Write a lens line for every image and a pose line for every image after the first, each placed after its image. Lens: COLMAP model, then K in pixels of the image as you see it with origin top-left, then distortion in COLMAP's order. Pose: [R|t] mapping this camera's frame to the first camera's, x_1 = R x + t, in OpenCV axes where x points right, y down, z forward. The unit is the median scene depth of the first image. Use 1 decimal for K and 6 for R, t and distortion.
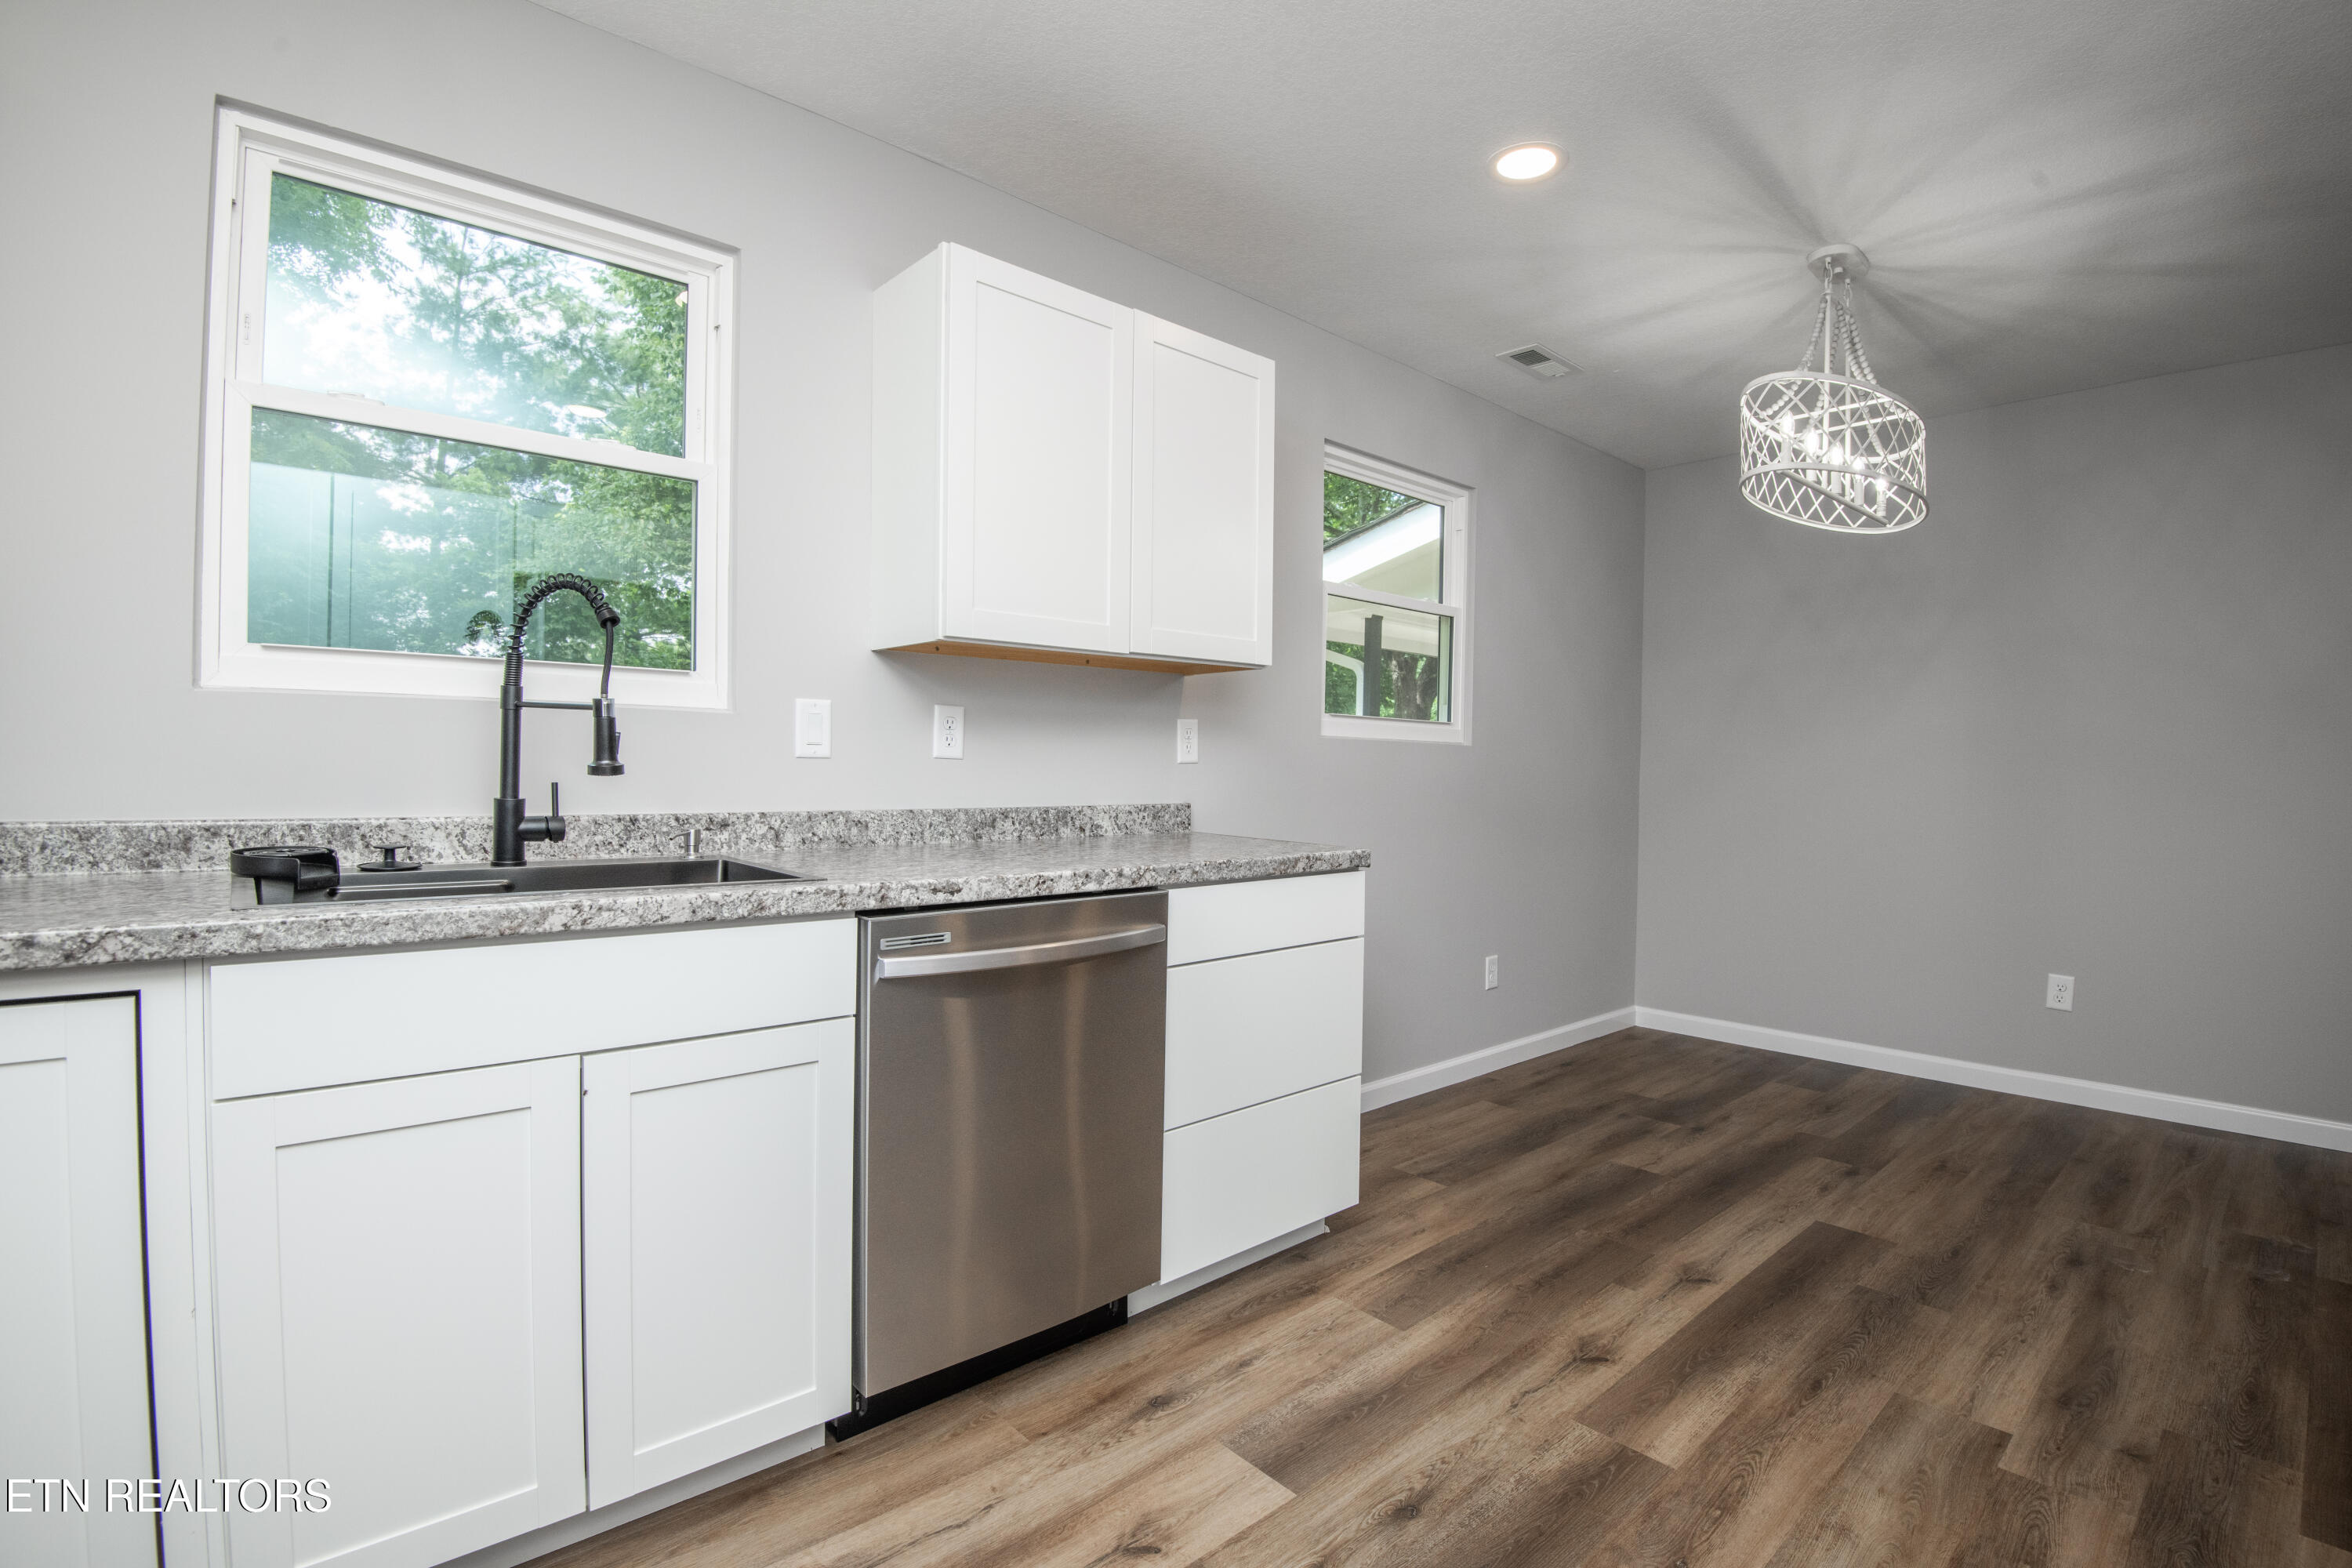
lens RADIAL K [[1086.3, 0, 1186.7], [0, 1086.3, 779.5], [0, 0, 1]] dist [-0.008217, -0.023141]
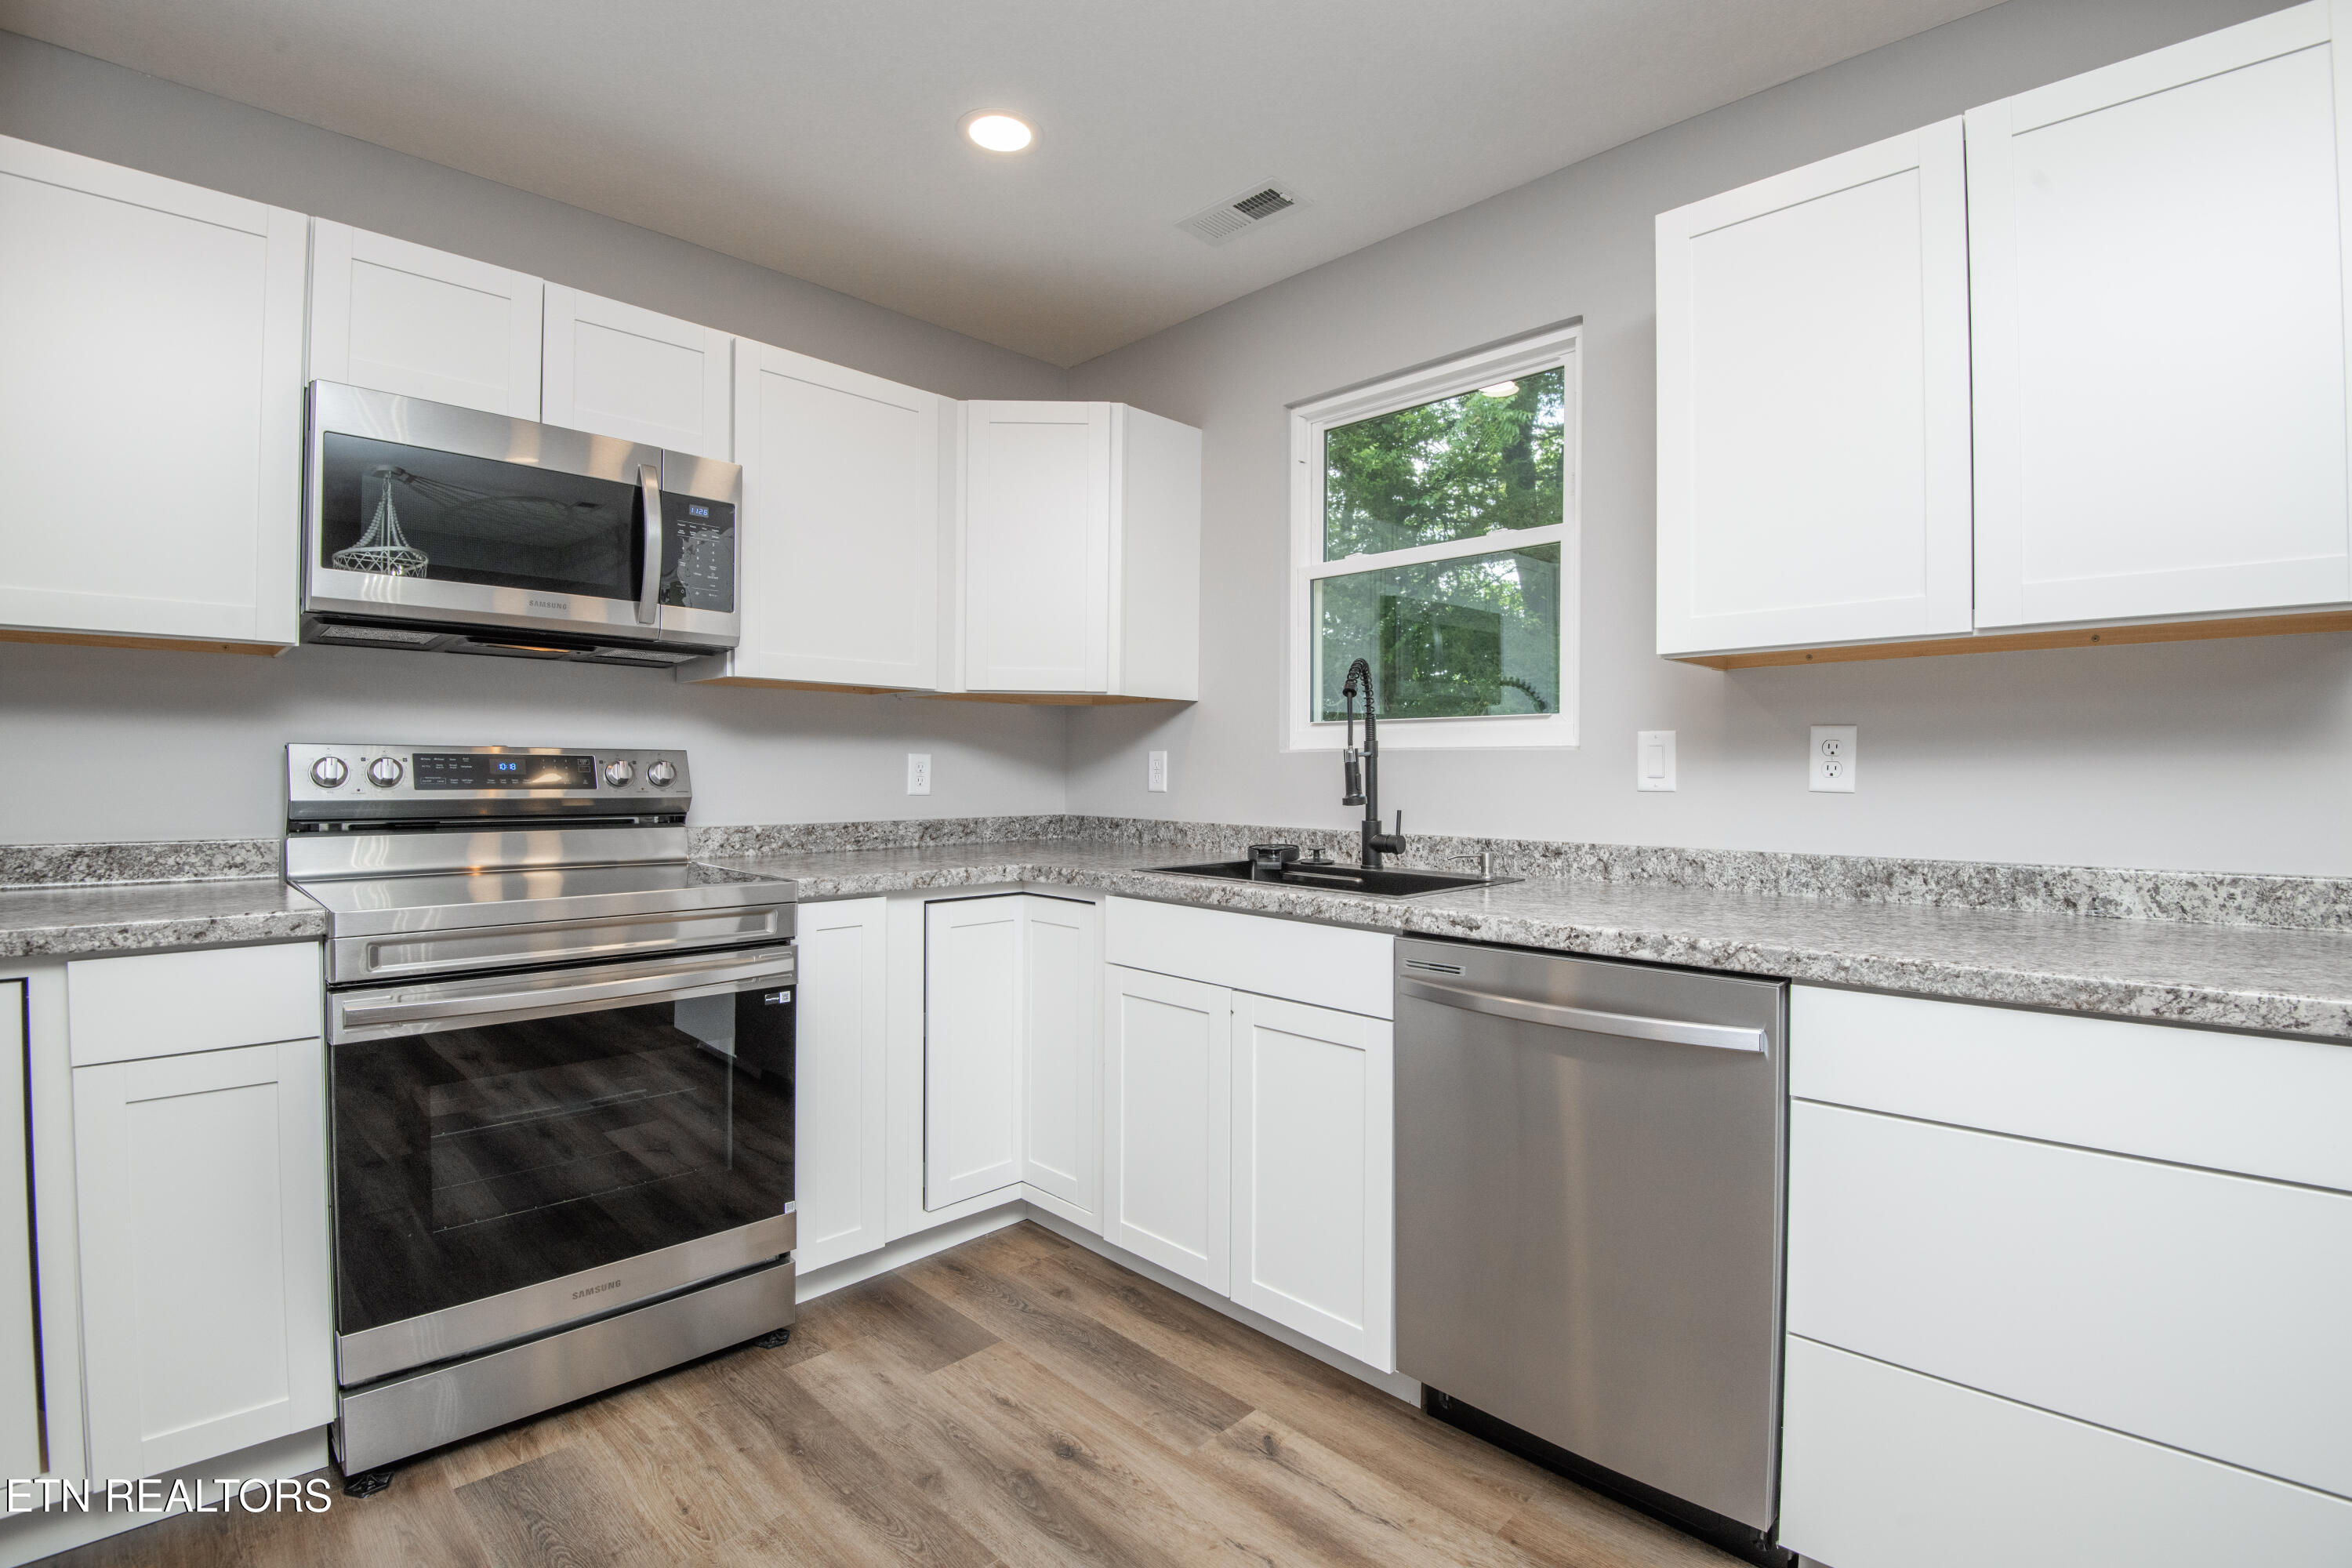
lens RADIAL K [[1086.3, 0, 1186.7], [0, 1086.3, 779.5], [0, 0, 1]] dist [-0.008217, -0.023141]
pose [[0.052362, -0.007728, -0.998598, 0.542532], [-0.016396, 0.999829, -0.008598, -0.013950], [0.998494, 0.016823, 0.052227, 0.482440]]
